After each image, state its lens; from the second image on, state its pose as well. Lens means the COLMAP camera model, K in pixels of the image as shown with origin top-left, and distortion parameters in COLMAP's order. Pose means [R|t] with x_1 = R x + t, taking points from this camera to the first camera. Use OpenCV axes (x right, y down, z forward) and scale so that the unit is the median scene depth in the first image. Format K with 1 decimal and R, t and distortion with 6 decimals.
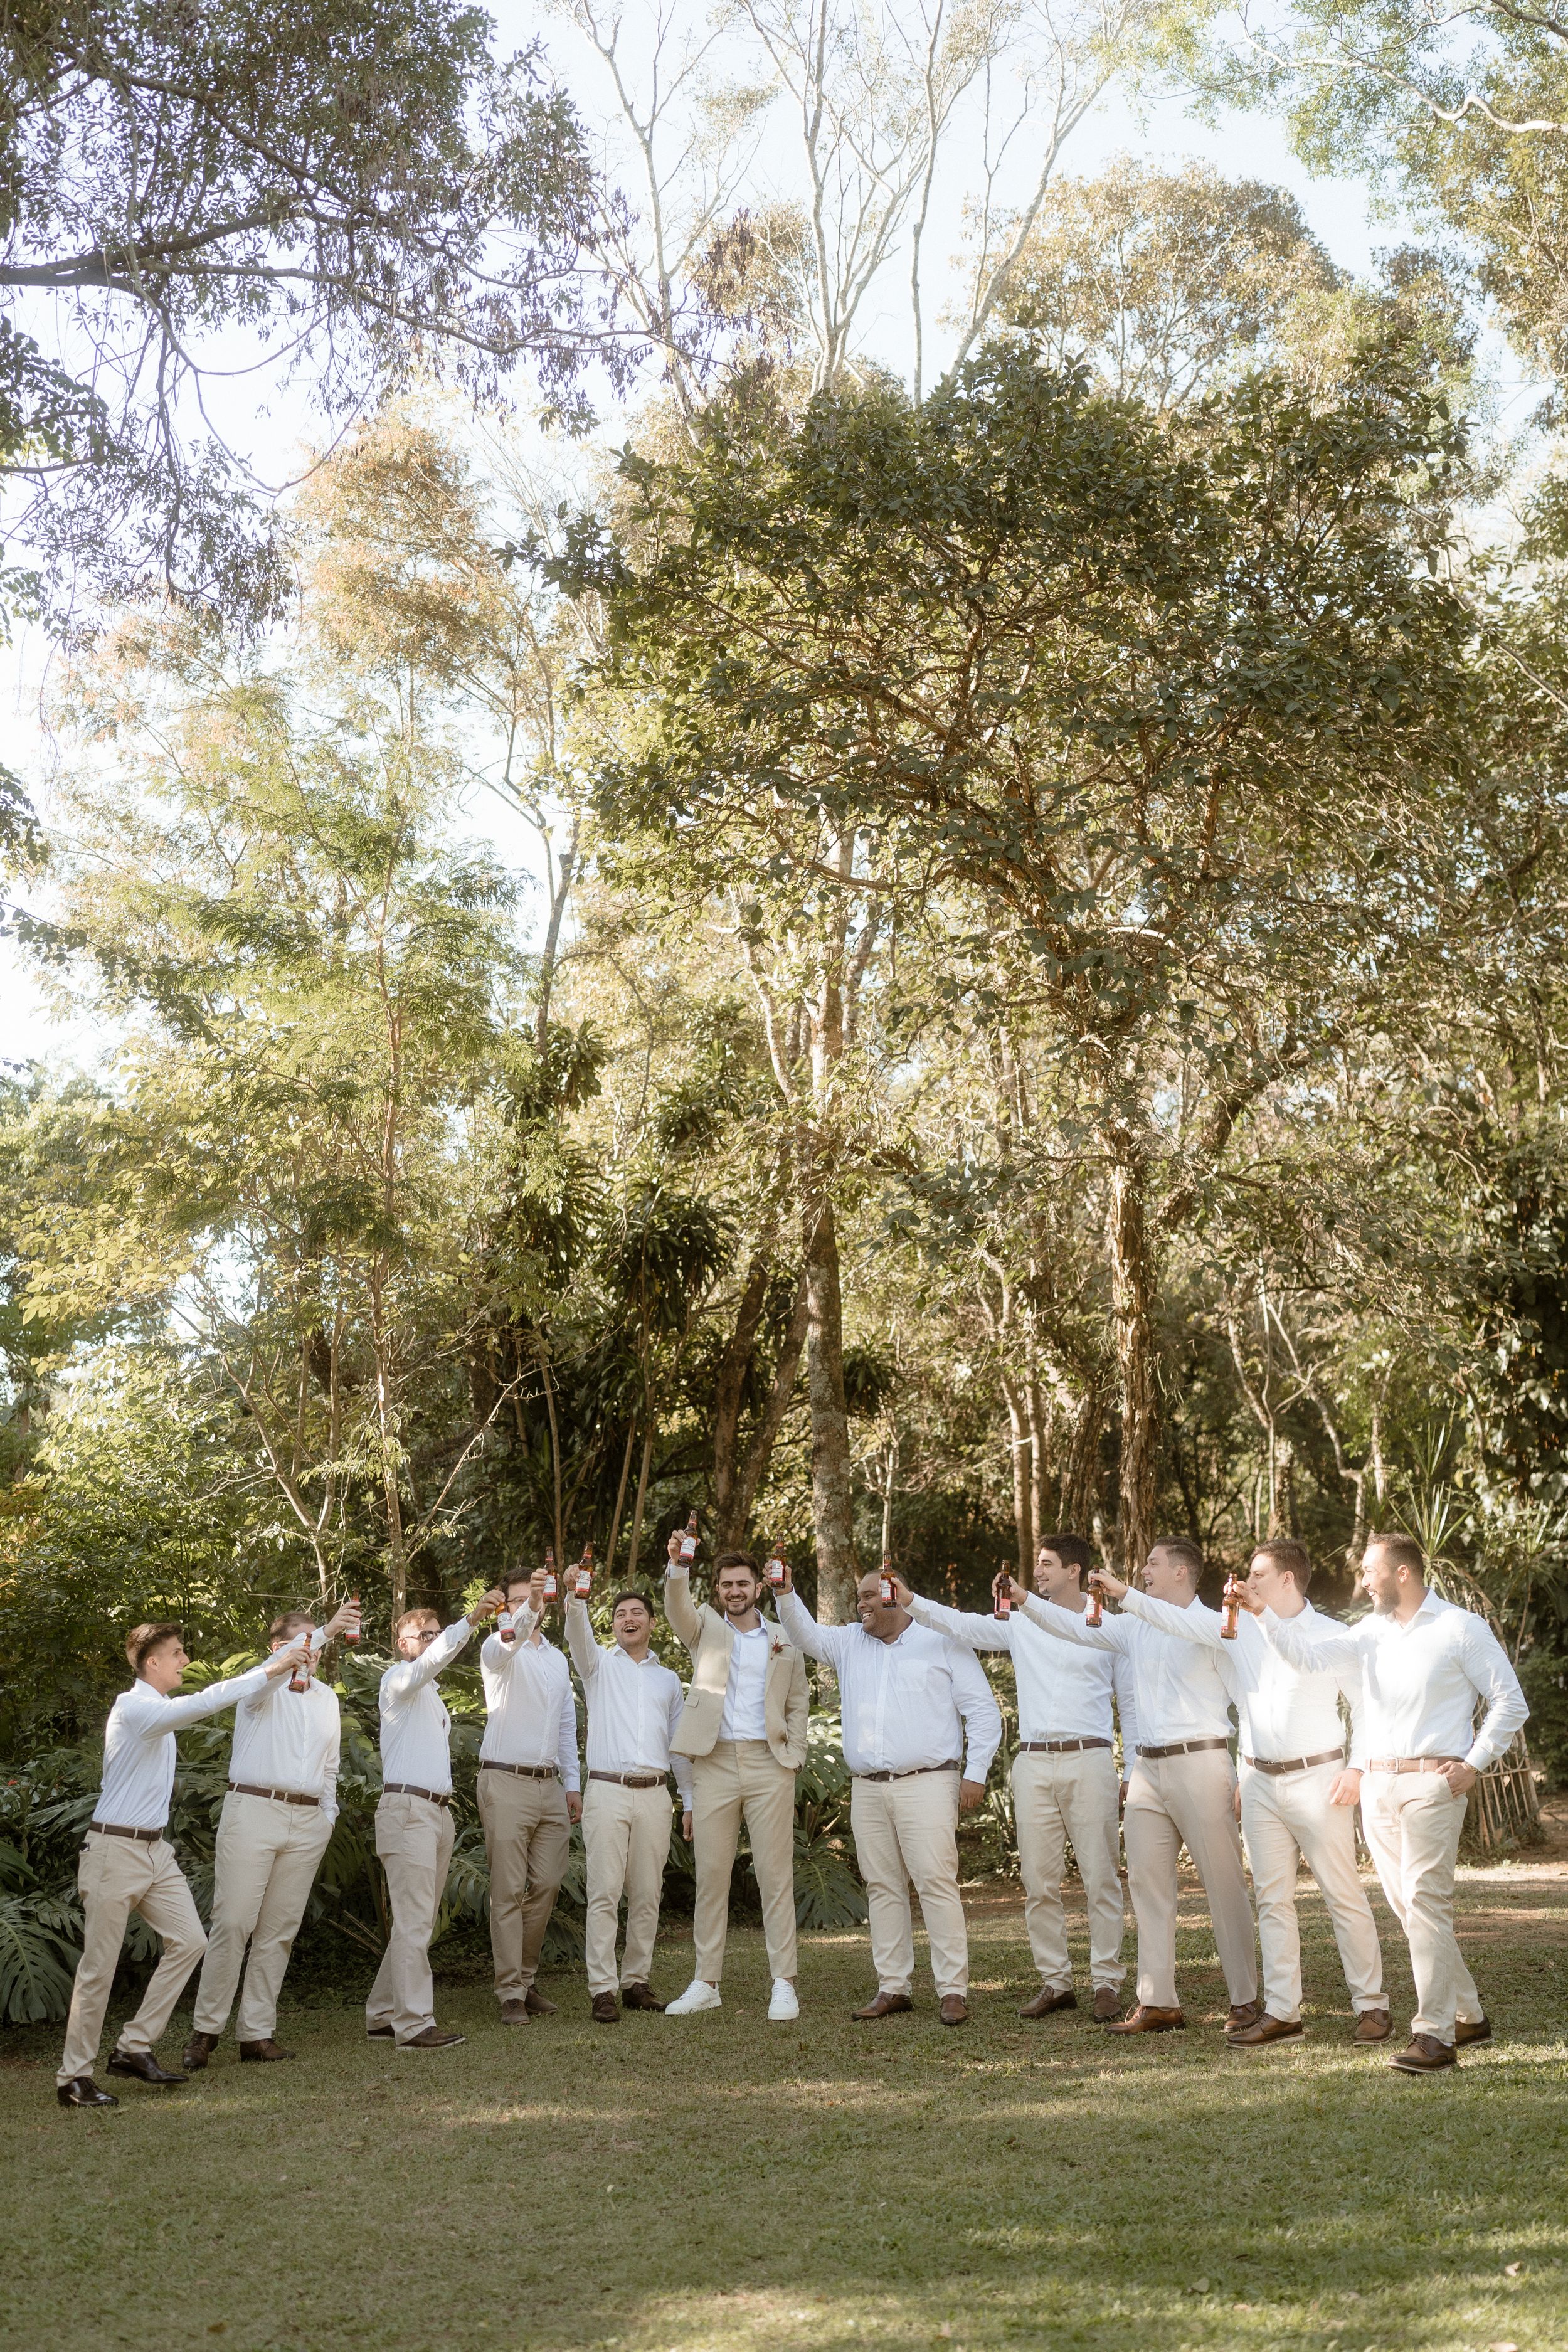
lens RADIAL K [[2471.6, 0, 786.7], [0, 2471.6, 1168.0], [0, 0, 1]] dist [0.018935, 0.000000]
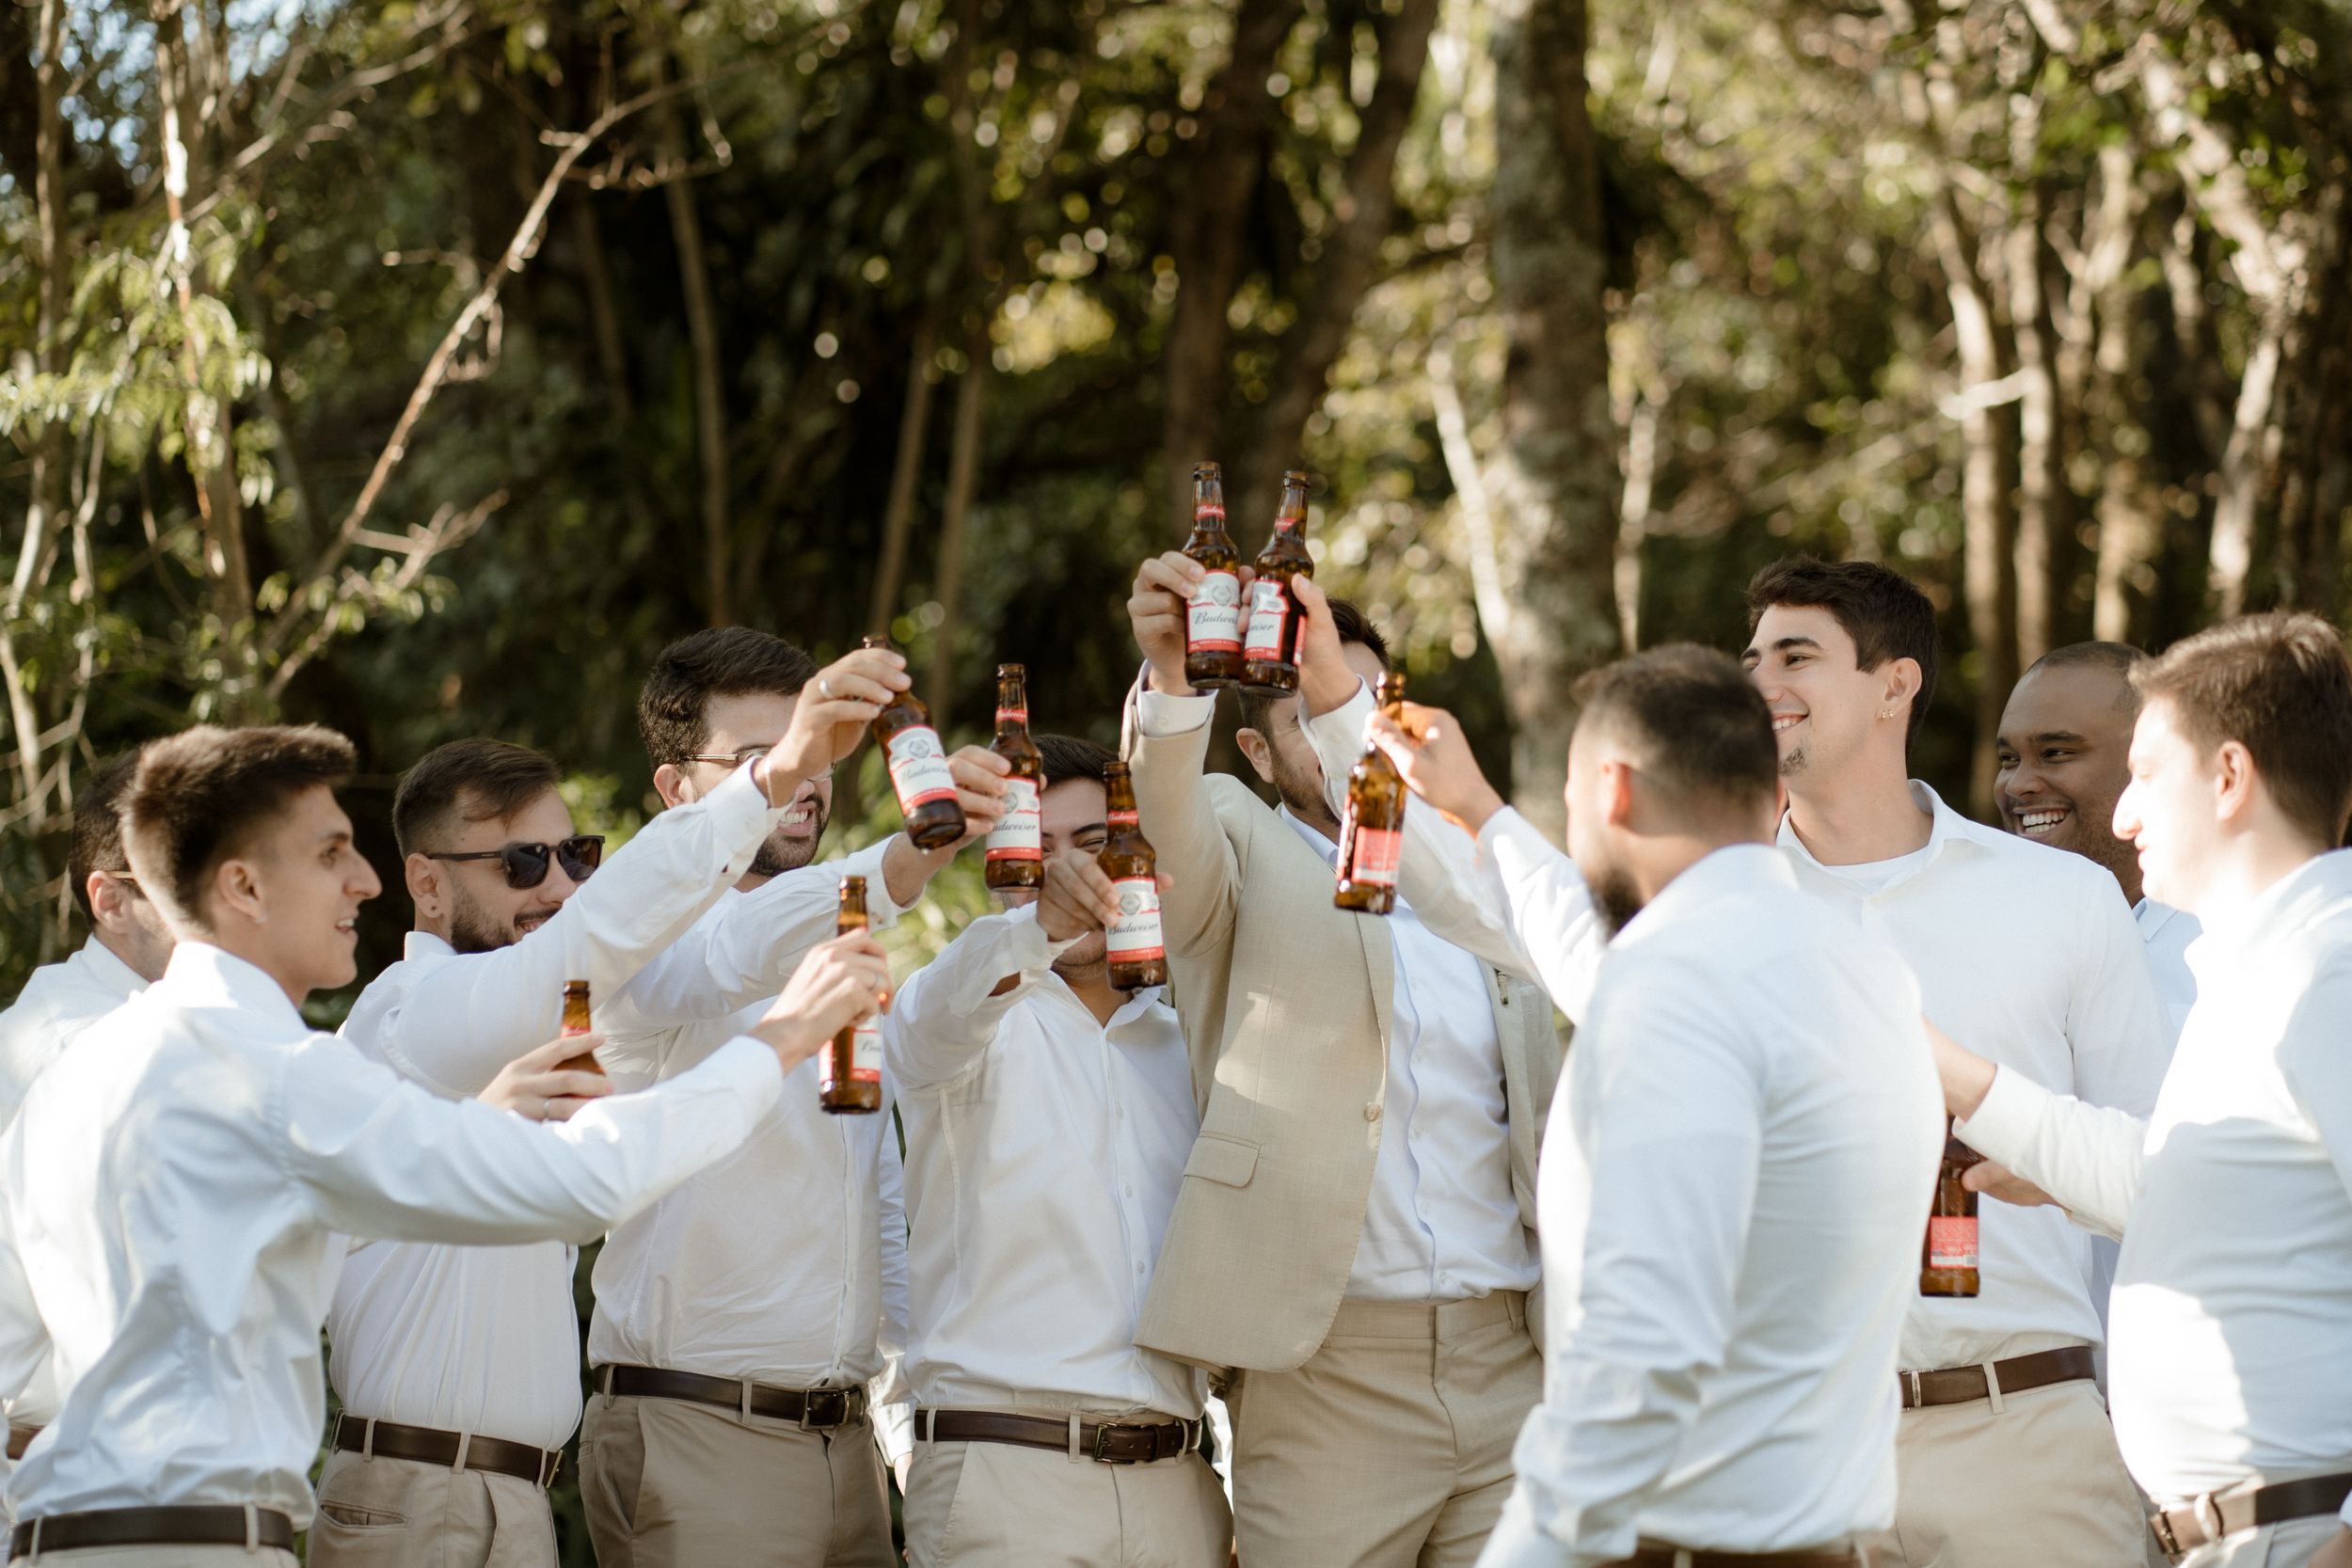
lens RADIAL K [[5628.6, 0, 1177.6], [0, 5628.6, 786.7], [0, 0, 1]] dist [0.113748, 0.000000]
pose [[0.999994, -0.000492, -0.003532, -0.026559], [0.001053, 0.987004, 0.160692, 0.043647], [0.003407, -0.160694, 0.986998, 0.222901]]
